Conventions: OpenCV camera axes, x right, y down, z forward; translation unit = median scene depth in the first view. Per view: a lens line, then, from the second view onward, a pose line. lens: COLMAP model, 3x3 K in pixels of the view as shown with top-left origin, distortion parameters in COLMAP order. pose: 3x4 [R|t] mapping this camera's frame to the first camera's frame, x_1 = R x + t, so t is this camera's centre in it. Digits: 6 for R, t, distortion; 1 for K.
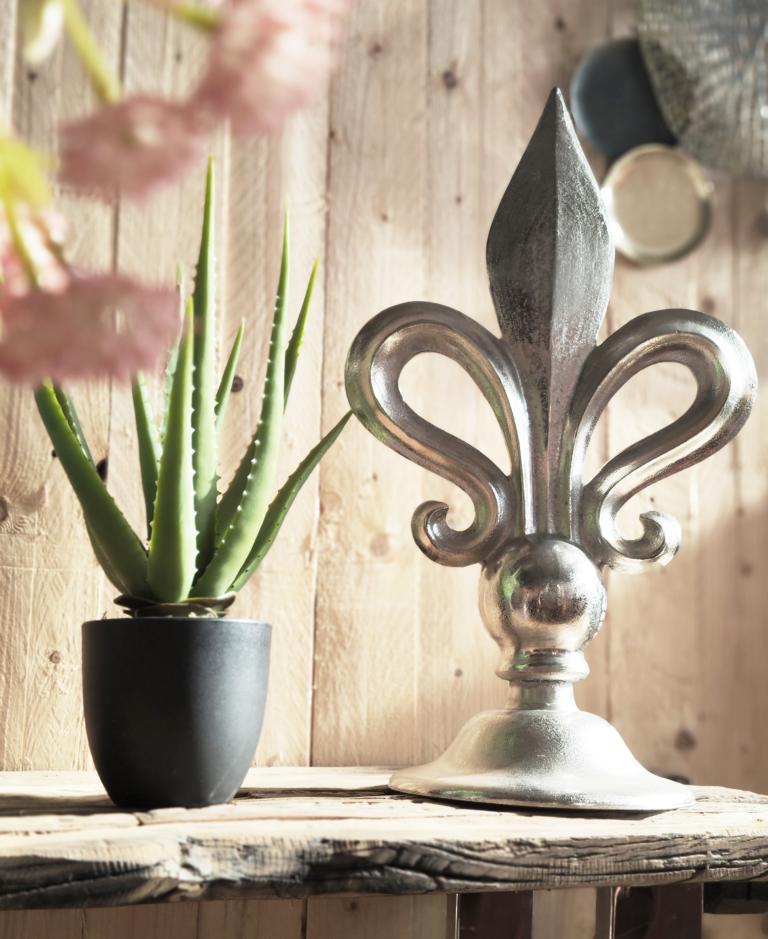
lens RADIAL K [[1468.8, 0, 368.9], [0, 1468.8, 463.0], [0, 0, 1]] dist [0.077127, 0.000000]
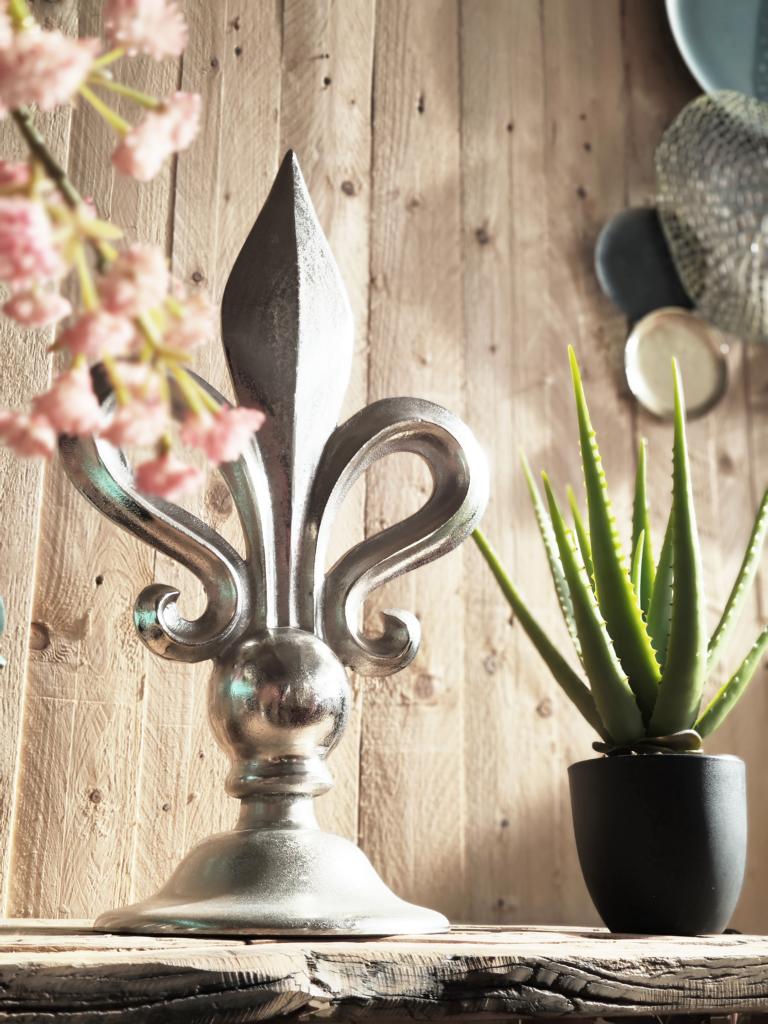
lens RADIAL K [[1419.6, 0, 380.0], [0, 1419.6, 504.1], [0, 0, 1]] dist [0.035126, 0.000000]
pose [[0.995150, 0.018752, 0.096569, -0.129913], [-0.004553, 0.989392, -0.145200, 0.082443], [-0.098267, 0.144056, 0.984678, 0.072559]]
